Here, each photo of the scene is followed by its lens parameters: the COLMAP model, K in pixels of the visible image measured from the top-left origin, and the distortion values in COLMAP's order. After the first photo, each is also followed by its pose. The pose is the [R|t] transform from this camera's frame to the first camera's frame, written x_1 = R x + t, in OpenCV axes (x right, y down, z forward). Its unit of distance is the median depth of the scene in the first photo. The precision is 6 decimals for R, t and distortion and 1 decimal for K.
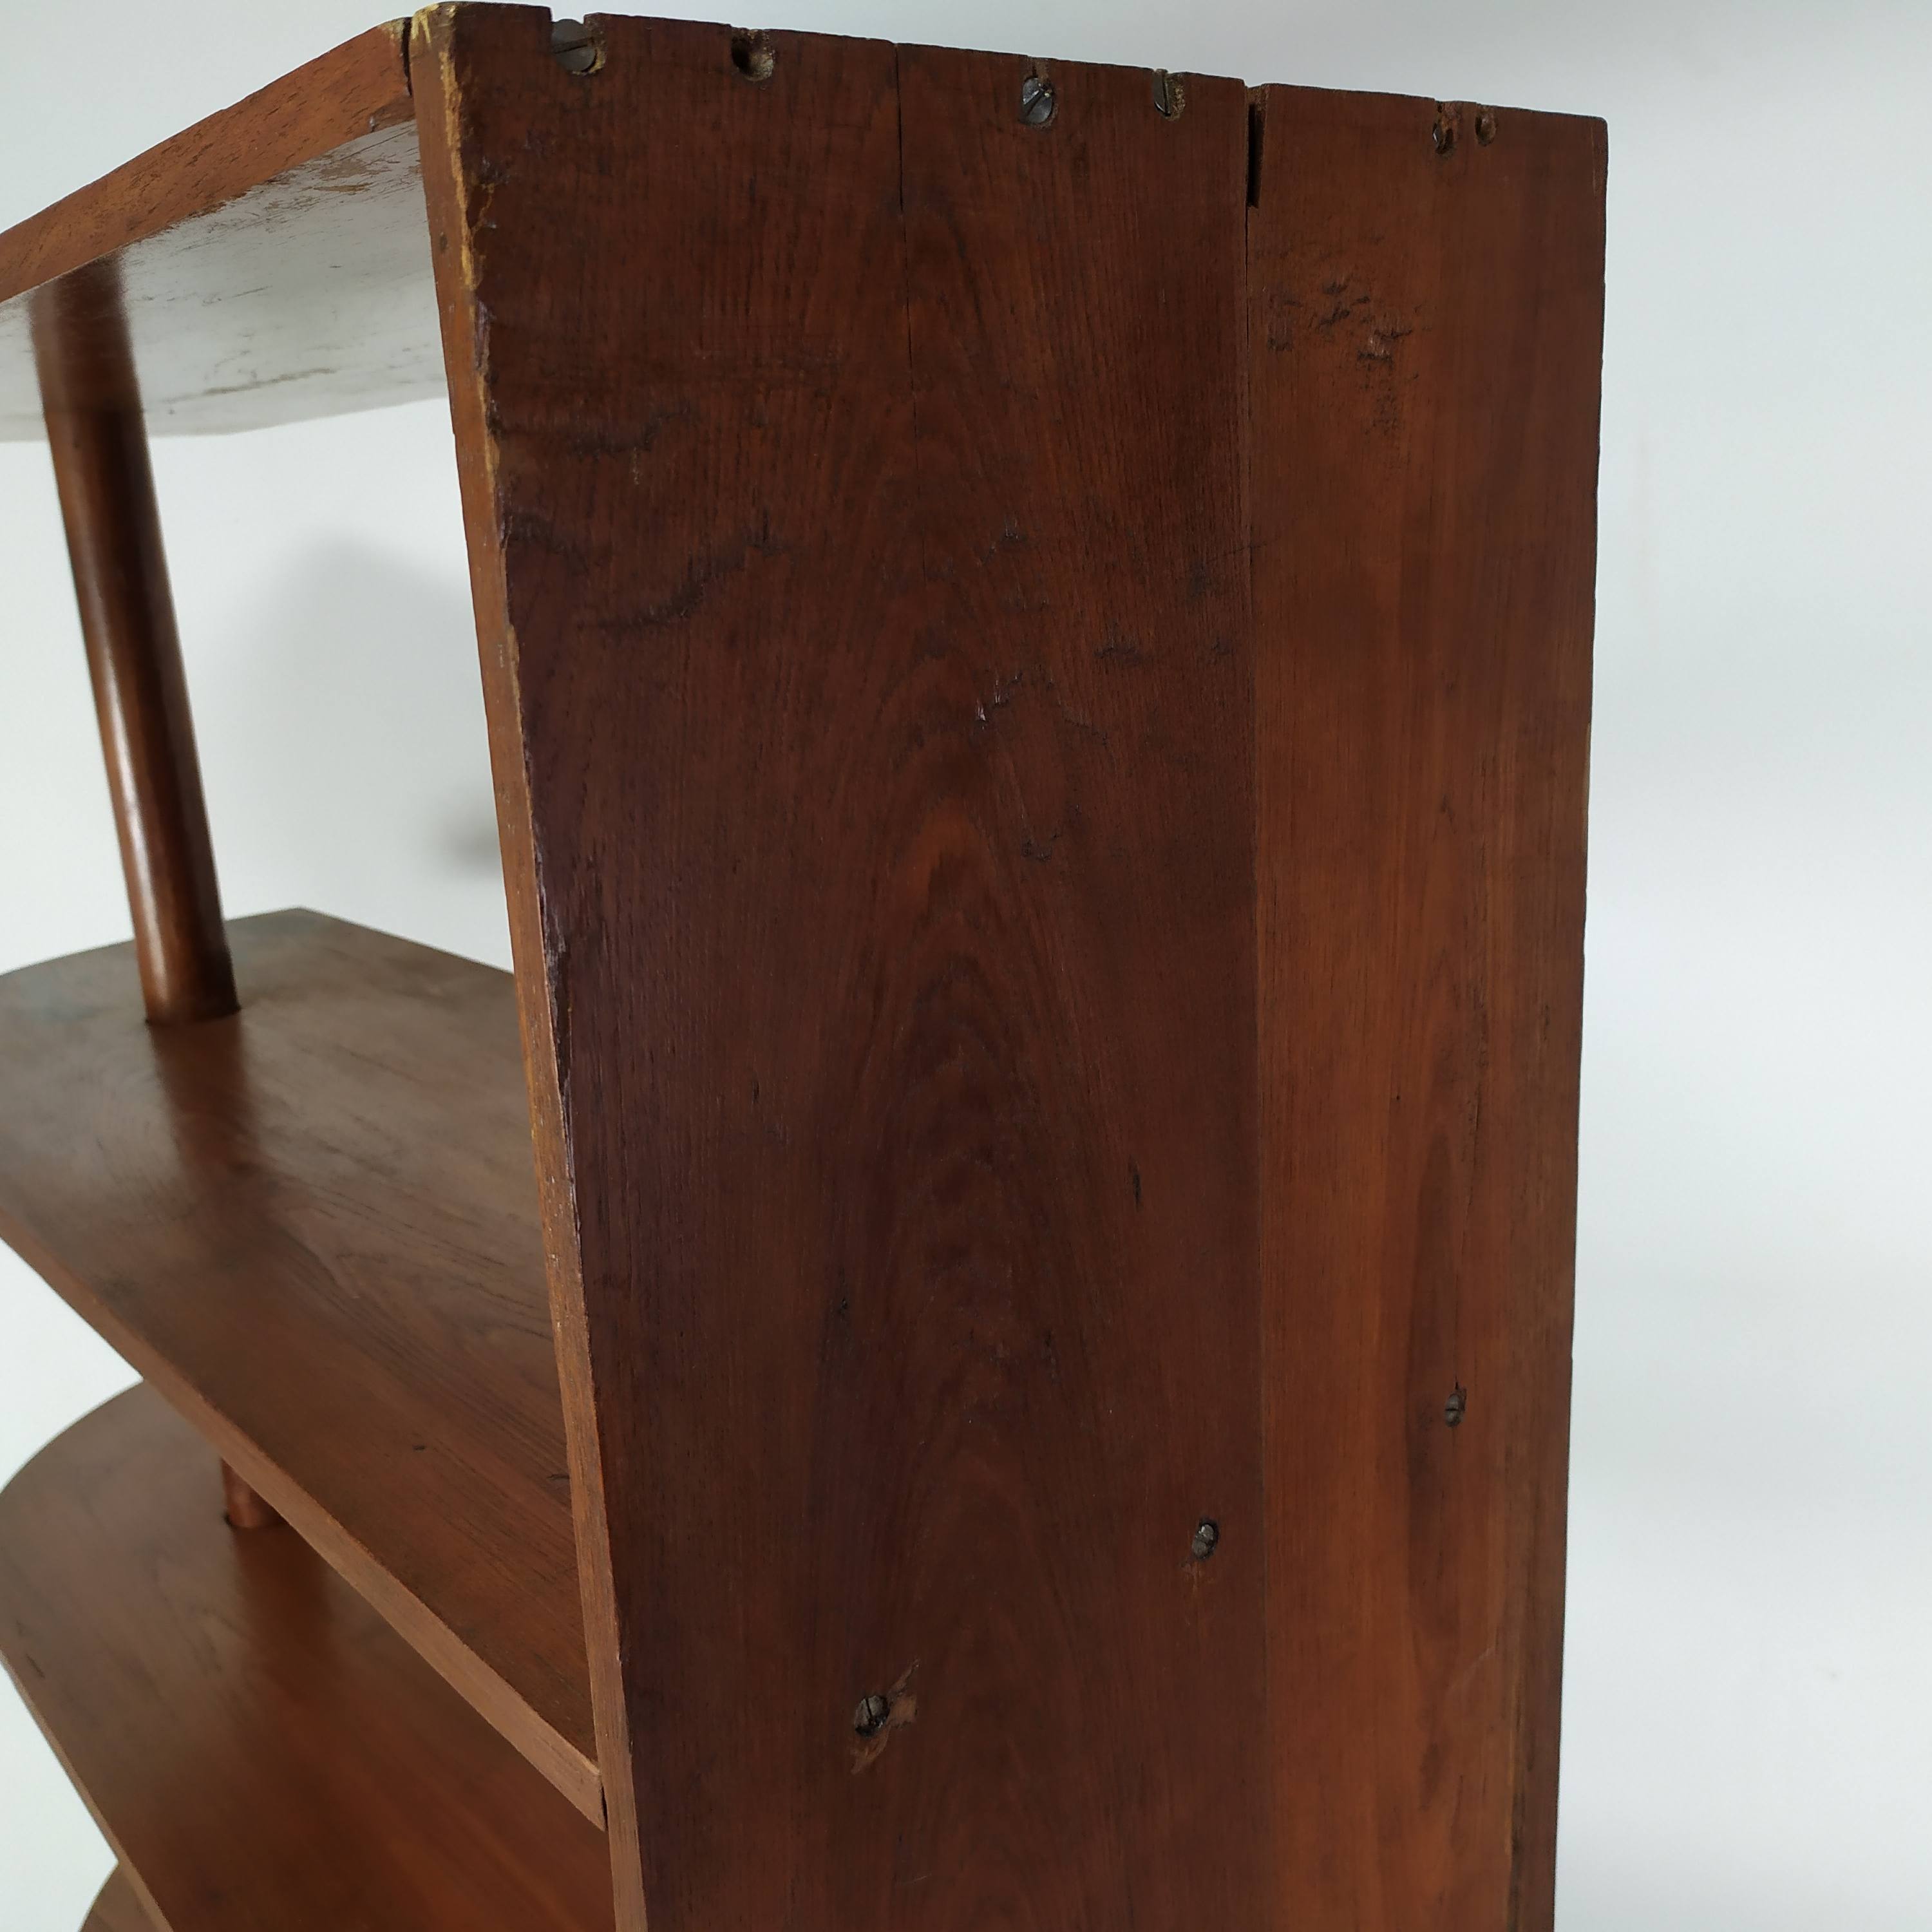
lens RADIAL K [[1997.9, 0, 969.6], [0, 1997.9, 961.9], [0, 0, 1]] dist [0.013948, 0.000000]
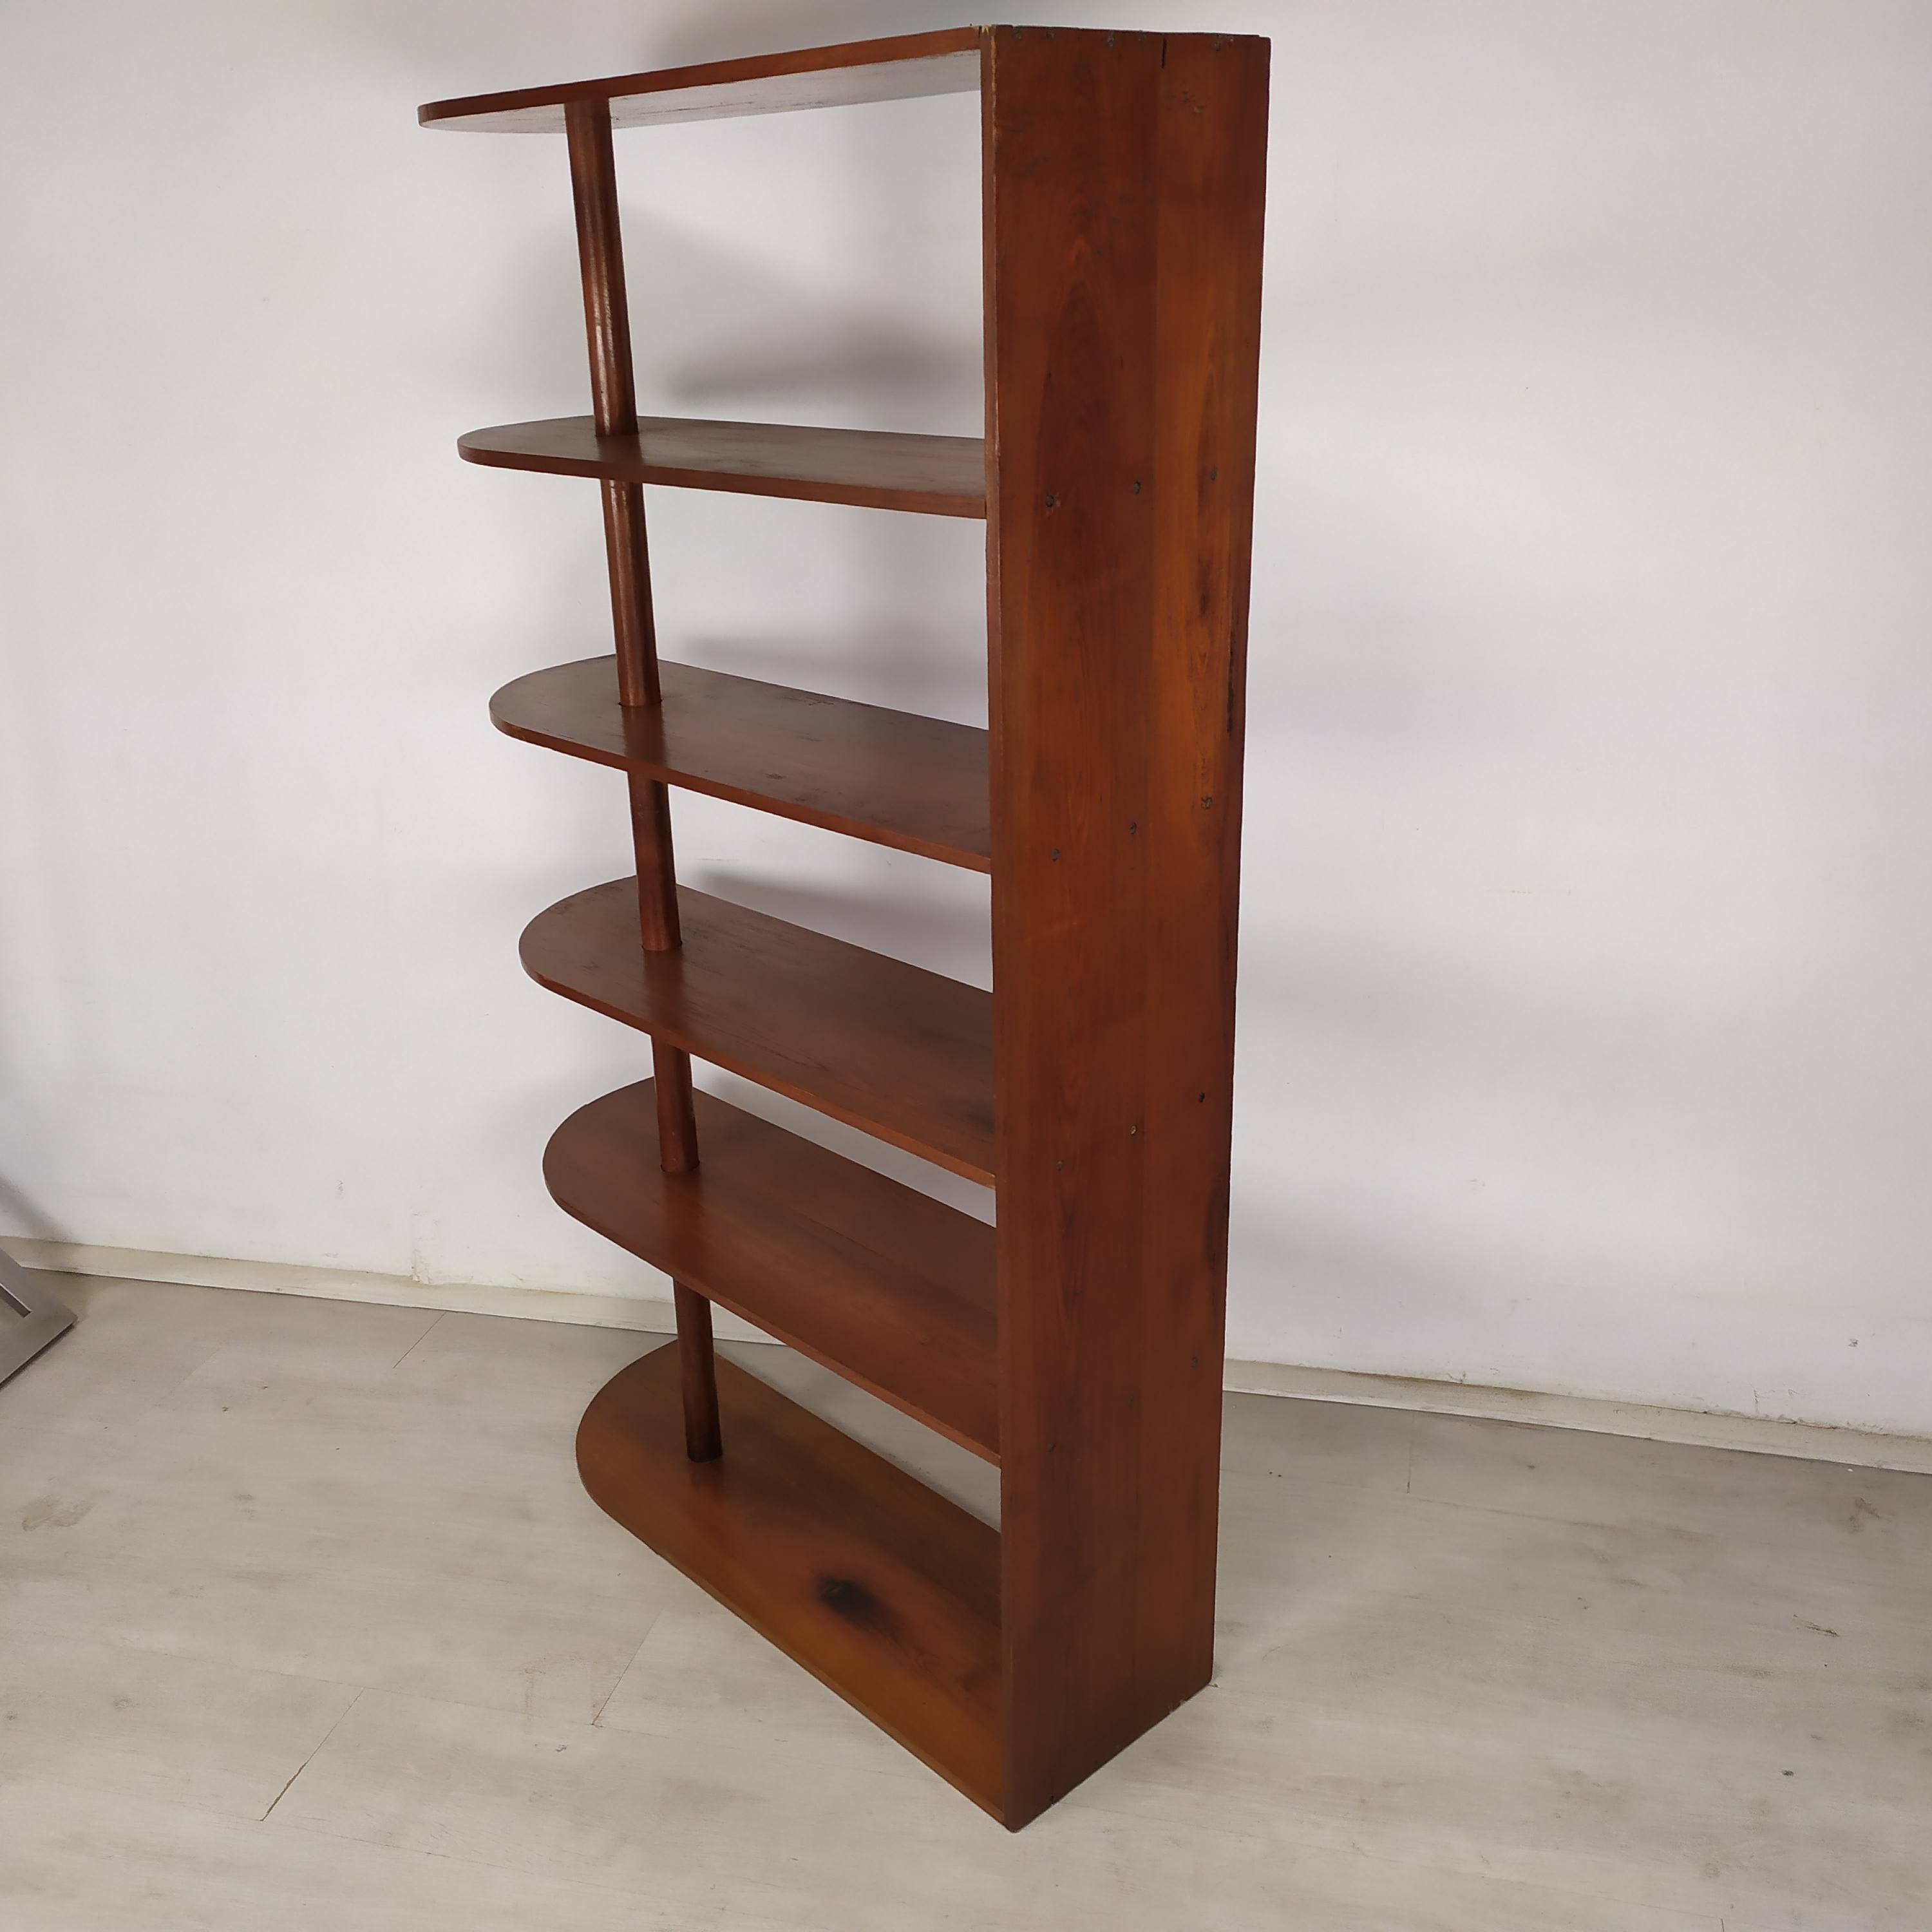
lens RADIAL K [[1997.9, 0, 952.0], [0, 1997.9, 949.1], [0, 0, 1]] dist [0.013948, 0.000000]
pose [[0.995867, -0.001357, 0.090808, -0.547659], [-0.009179, 0.993264, 0.115510, 0.753842], [-0.090353, -0.115866, 0.989147, -2.615185]]
